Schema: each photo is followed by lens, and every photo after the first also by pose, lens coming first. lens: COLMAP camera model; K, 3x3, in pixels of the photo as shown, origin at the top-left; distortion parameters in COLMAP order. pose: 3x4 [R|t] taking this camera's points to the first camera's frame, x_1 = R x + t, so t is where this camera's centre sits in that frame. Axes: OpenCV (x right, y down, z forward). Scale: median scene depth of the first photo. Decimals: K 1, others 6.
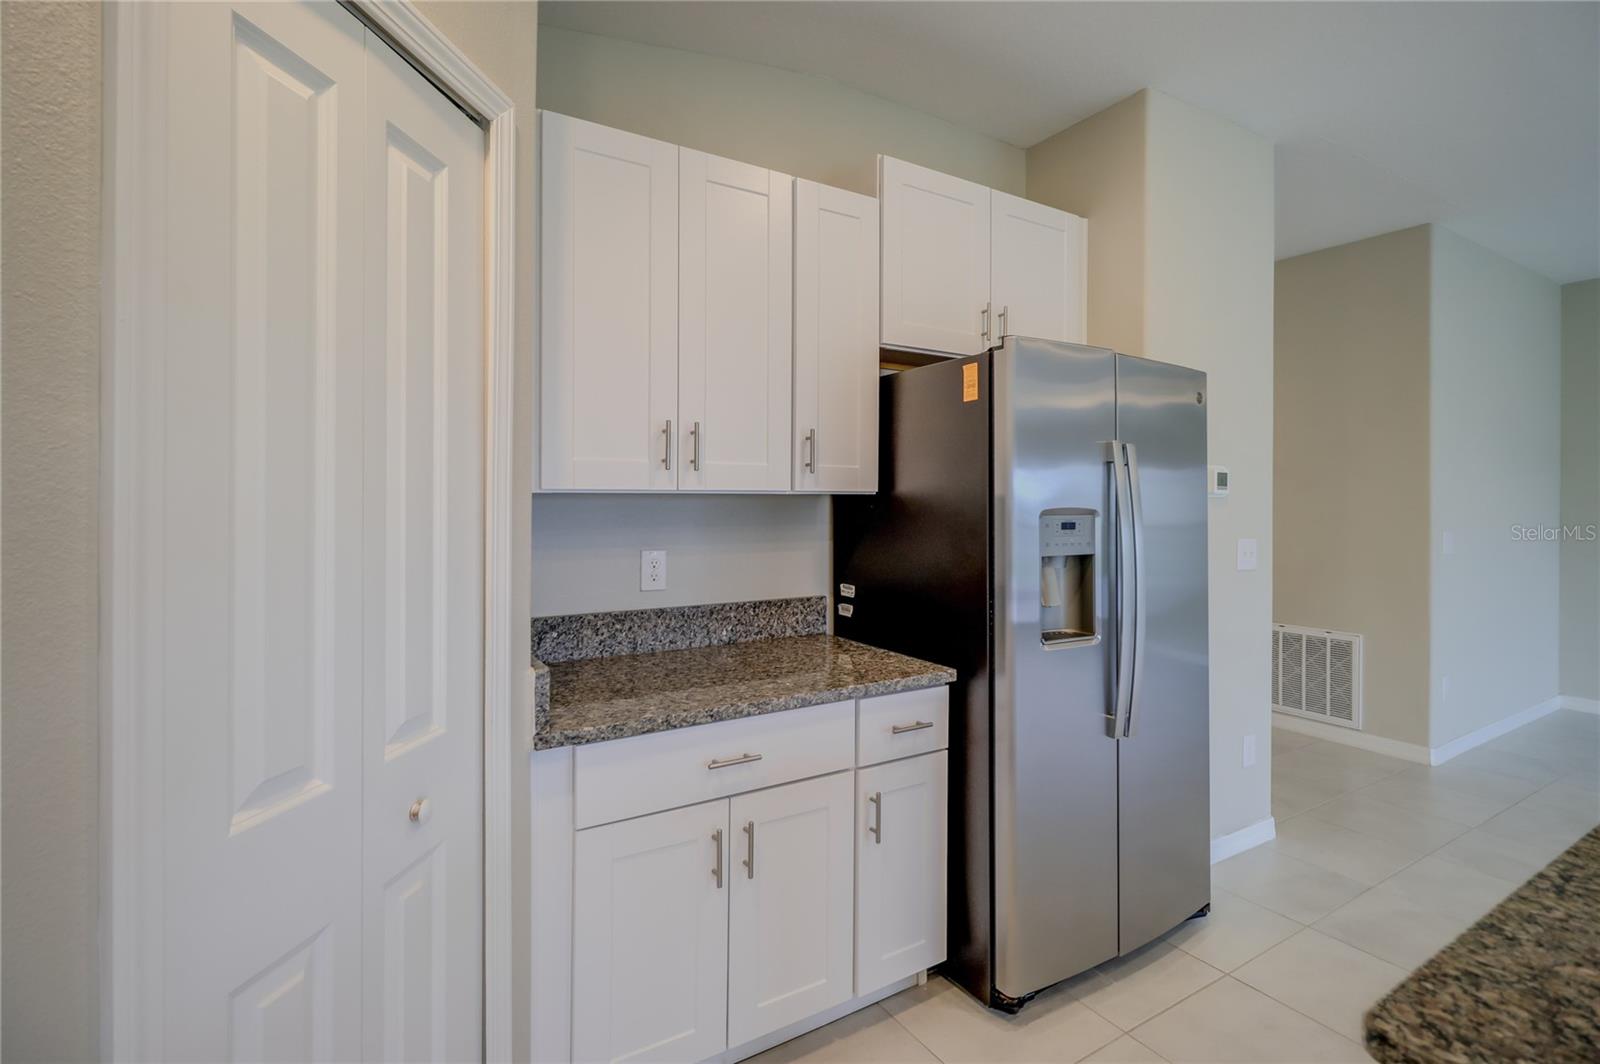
lens RADIAL K [[800.2, 0, 880.3], [0, 800.2, 499.5], [0, 0, 1]] dist [0.001726, 0.000034]
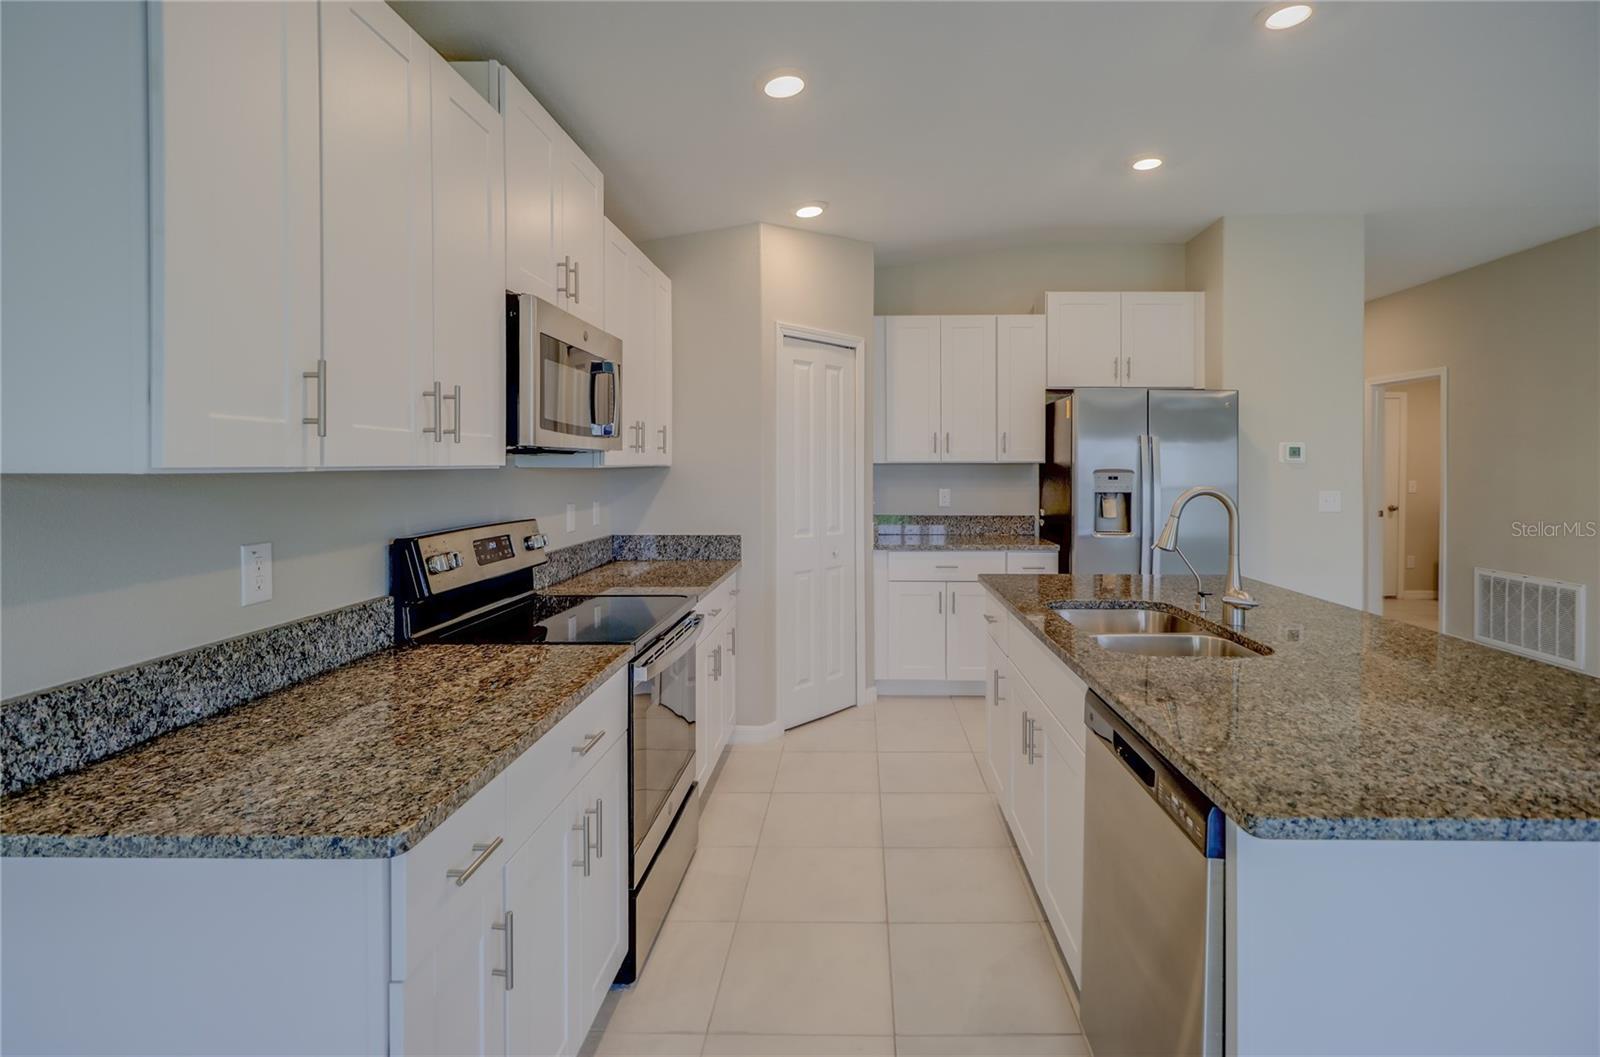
lens RADIAL K [[764.1, 0, 832.2], [0, 764.1, 470.7], [0, 0, 1]] dist [0.000794, -0.000058]
pose [[0.806280, 0.001689, -0.591531, 0.757645], [0.002490, 0.999977, 0.006249, 0.000561], [0.591528, -0.006511, 0.806258, -0.932013]]
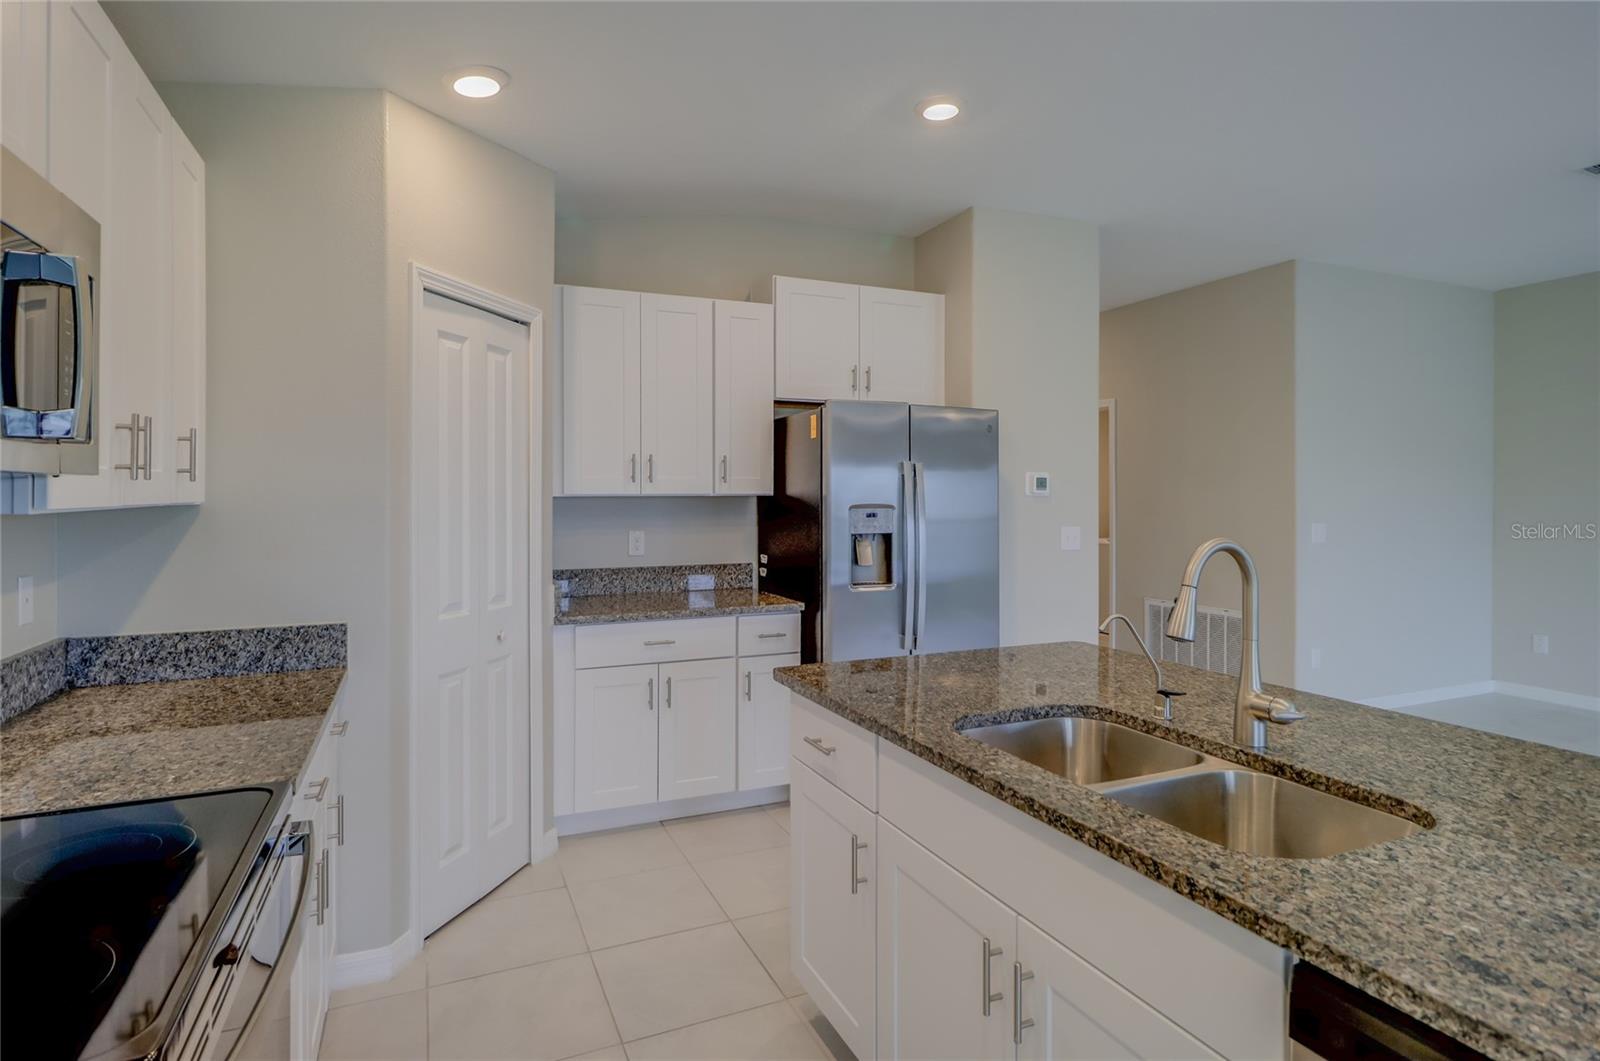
lens RADIAL K [[854.4, 0, 796.4], [0, 854.4, 491.5], [0, 0, 1]] dist [0.000788, -0.000166]
pose [[0.979757, -0.004607, -0.200139, 0.402217], [0.003968, 0.999986, -0.003594, -0.008343], [0.200153, 0.002728, 0.979761, -0.663853]]
